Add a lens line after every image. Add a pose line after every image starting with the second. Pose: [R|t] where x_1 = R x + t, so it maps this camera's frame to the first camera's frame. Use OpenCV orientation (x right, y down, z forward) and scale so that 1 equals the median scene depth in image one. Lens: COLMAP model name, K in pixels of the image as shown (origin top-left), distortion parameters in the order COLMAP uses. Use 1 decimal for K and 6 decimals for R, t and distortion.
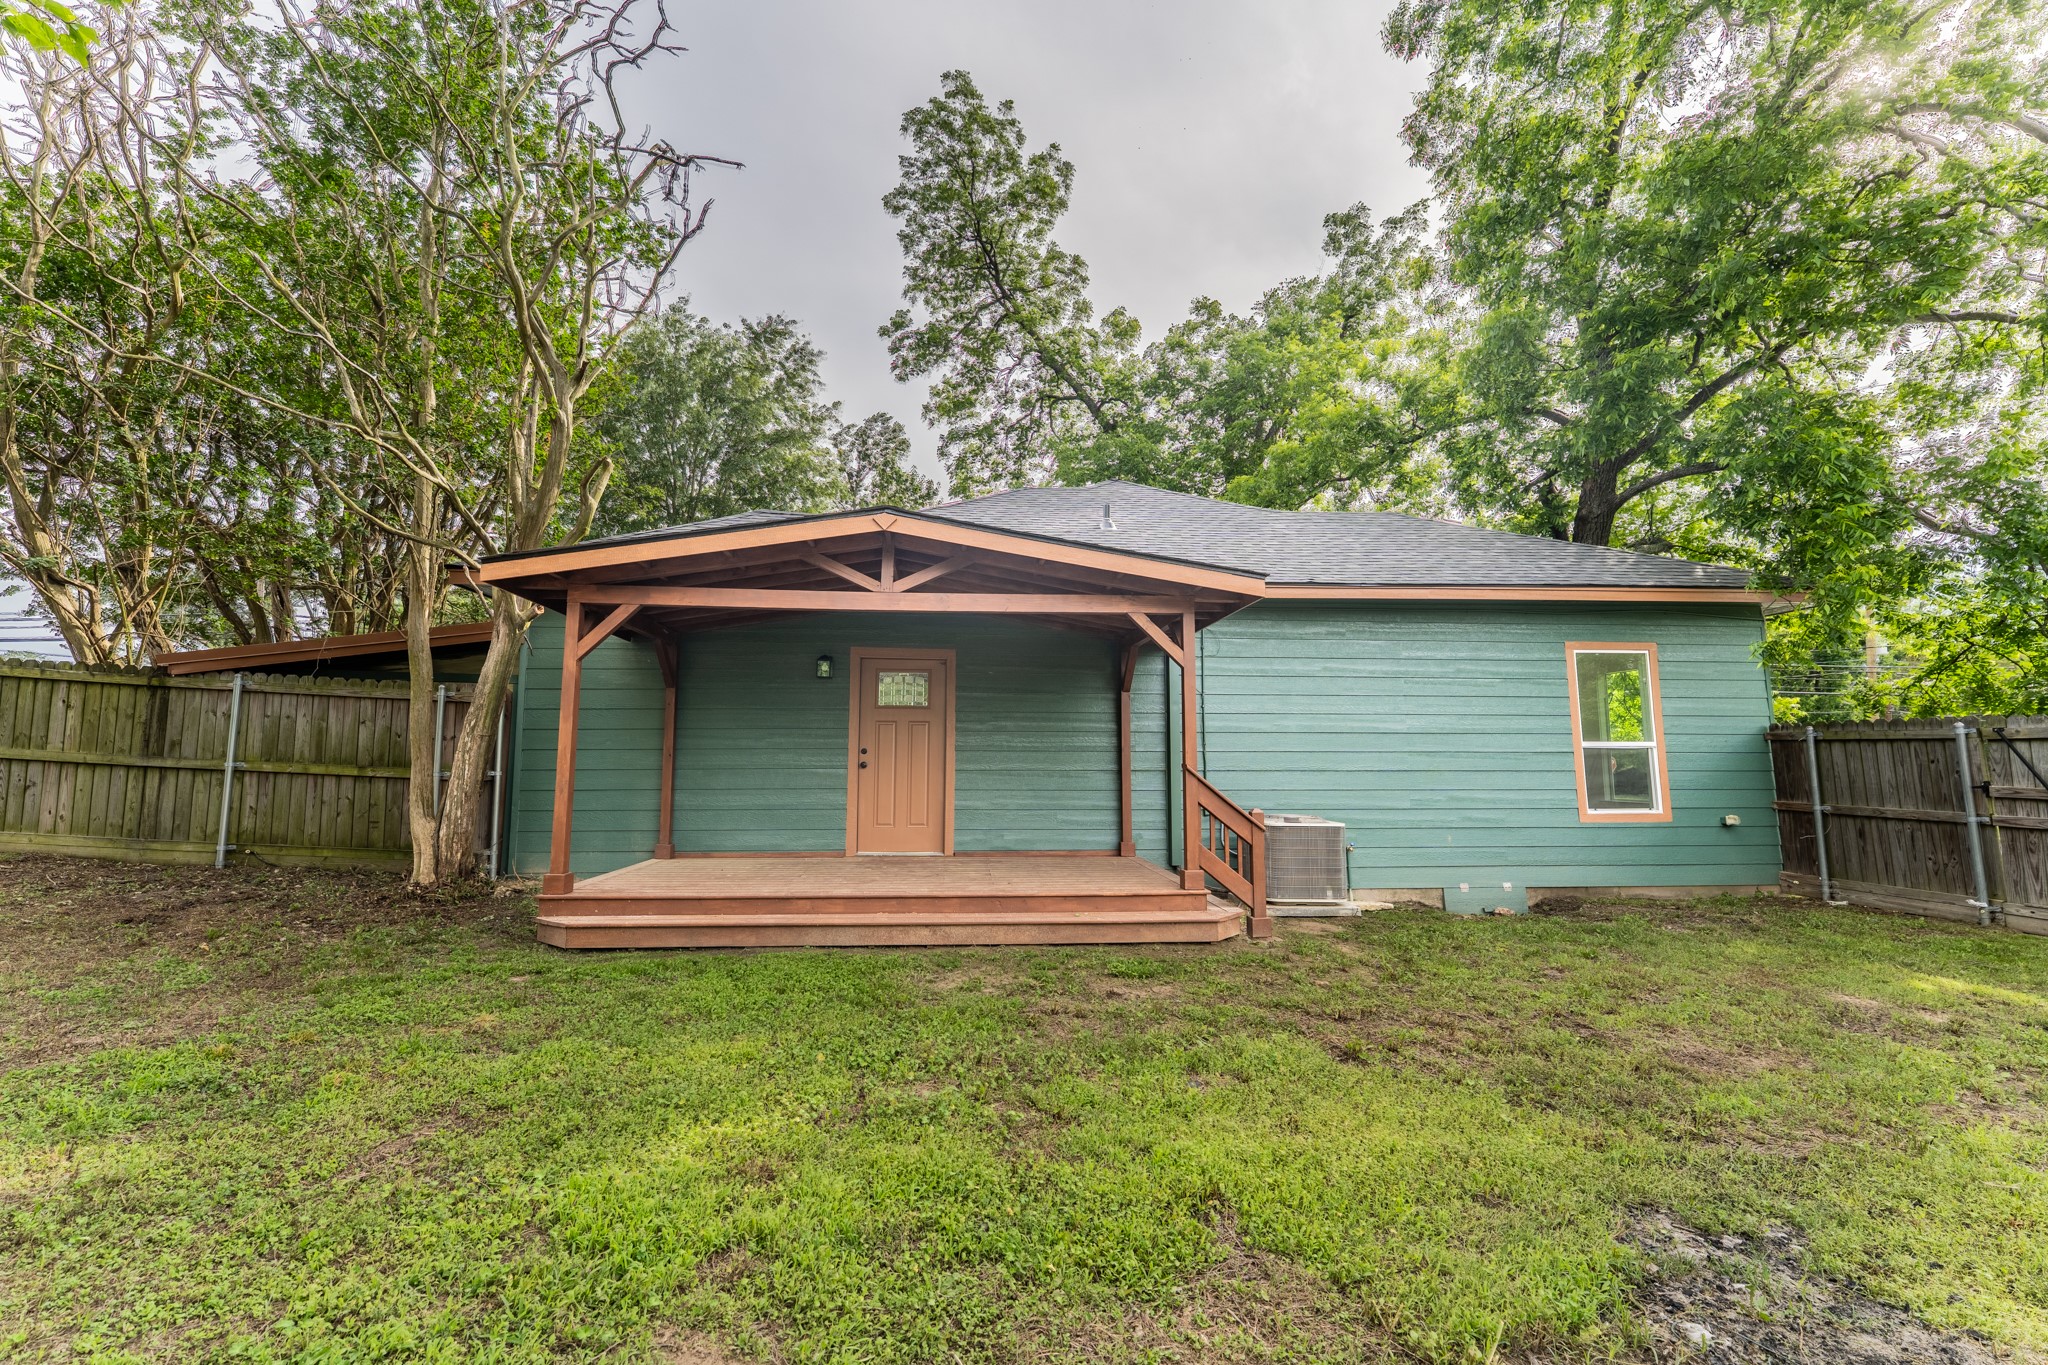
lens RADIAL K [[836.5, 0, 1016.4], [0, 836.5, 683.9], [0, 0, 1]] dist [0.002334, 0.000319]
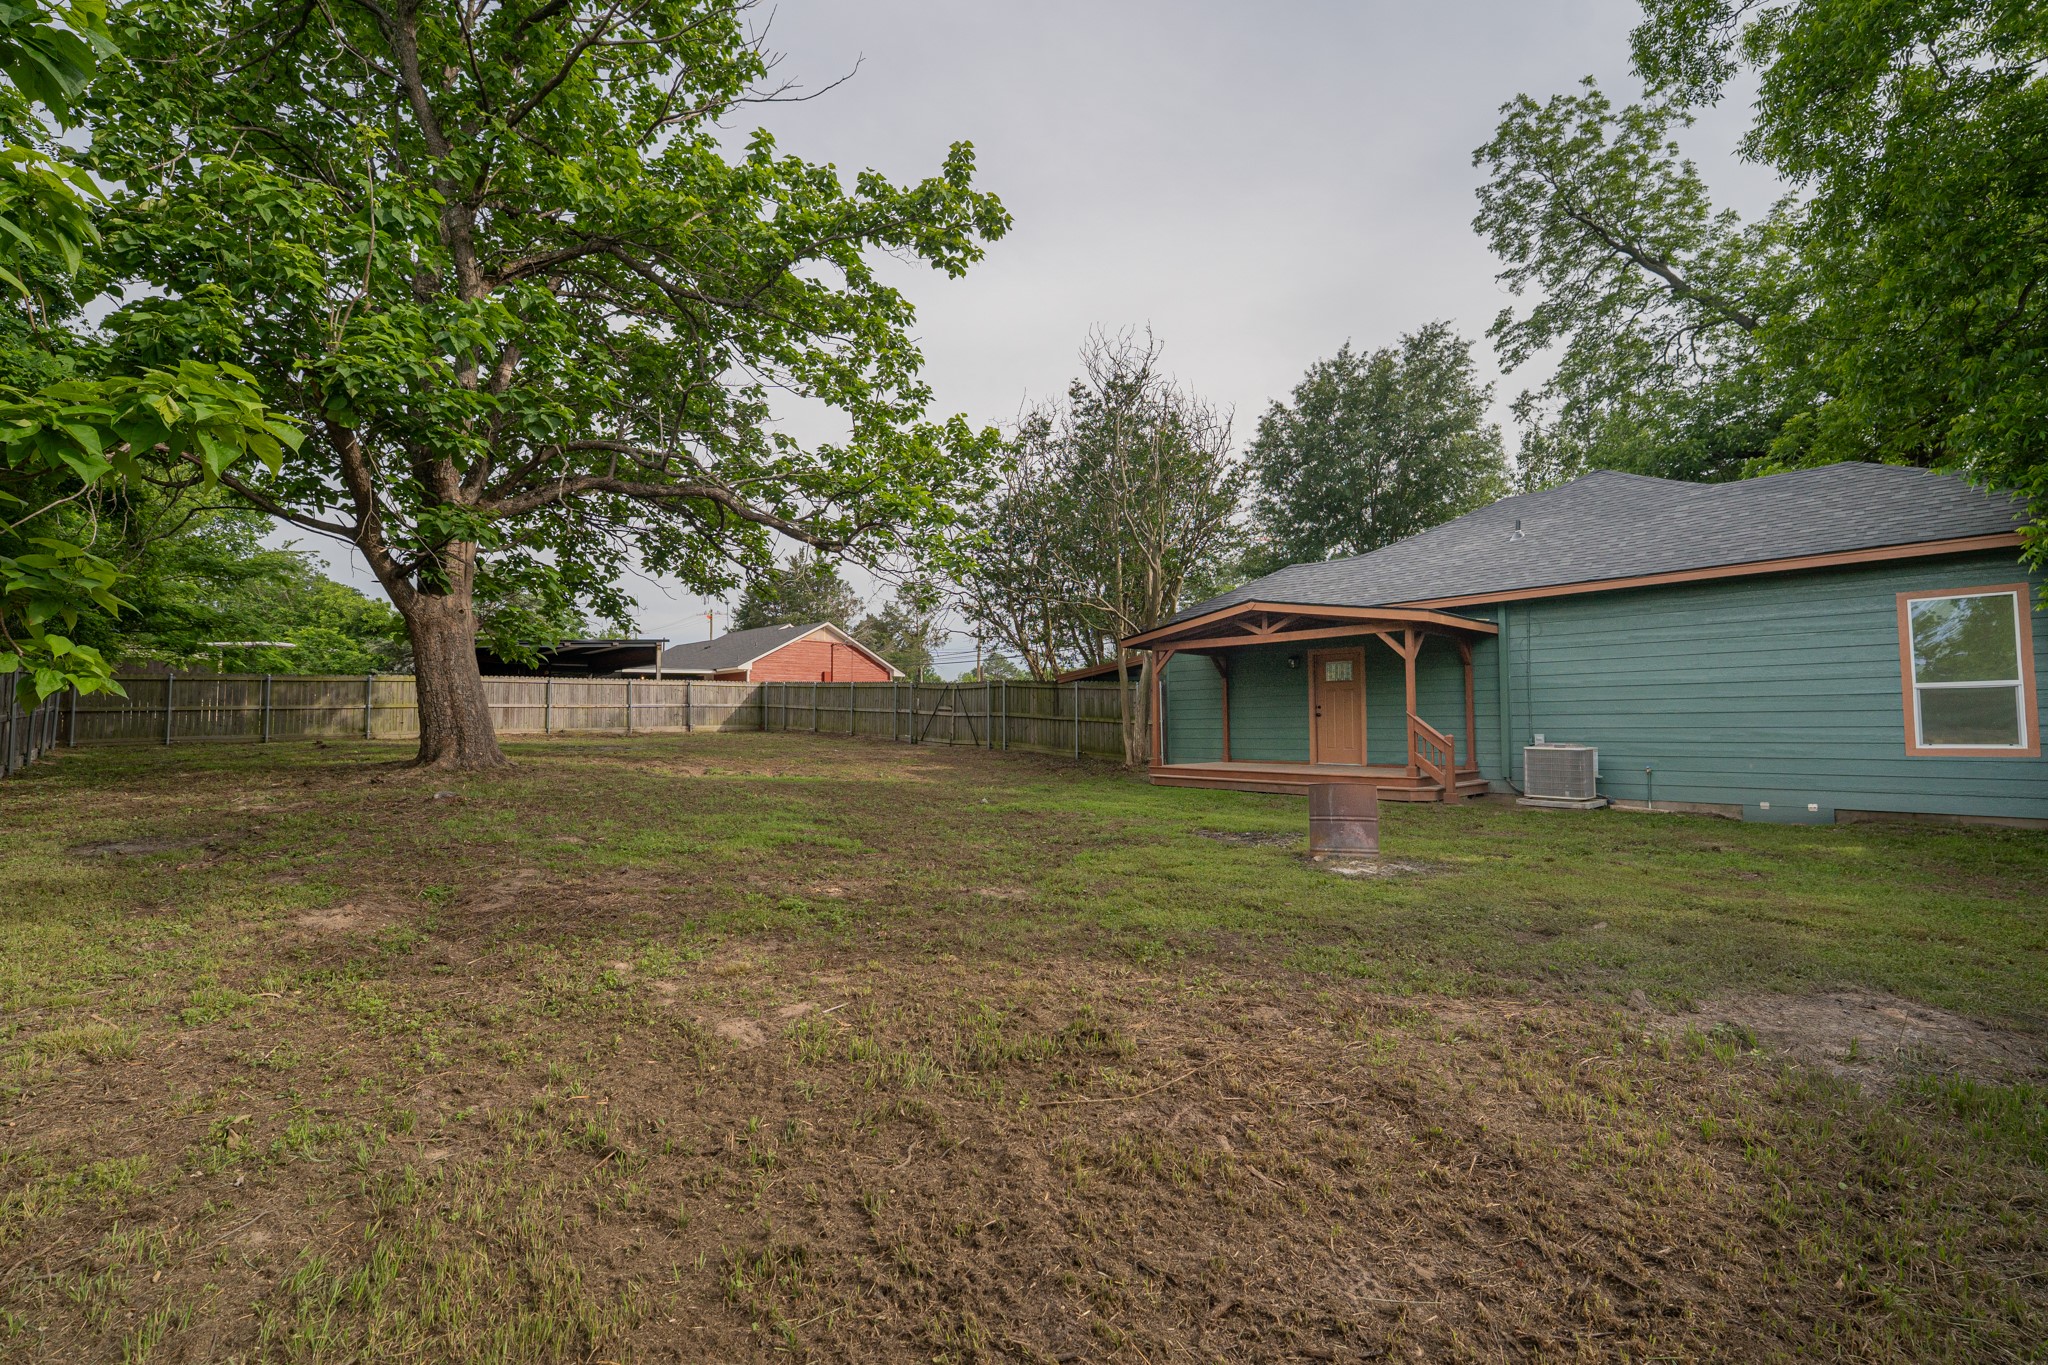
lens RADIAL K [[836.5, 0, 1024.4], [0, 836.5, 691.1], [0, 0, 1]] dist [0.002334, 0.000319]
pose [[0.627767, -0.037898, -0.777478, 0.800038], [0.084417, 0.996238, 0.019600, -0.041194], [0.773810, -0.077937, 0.628604, -0.602364]]
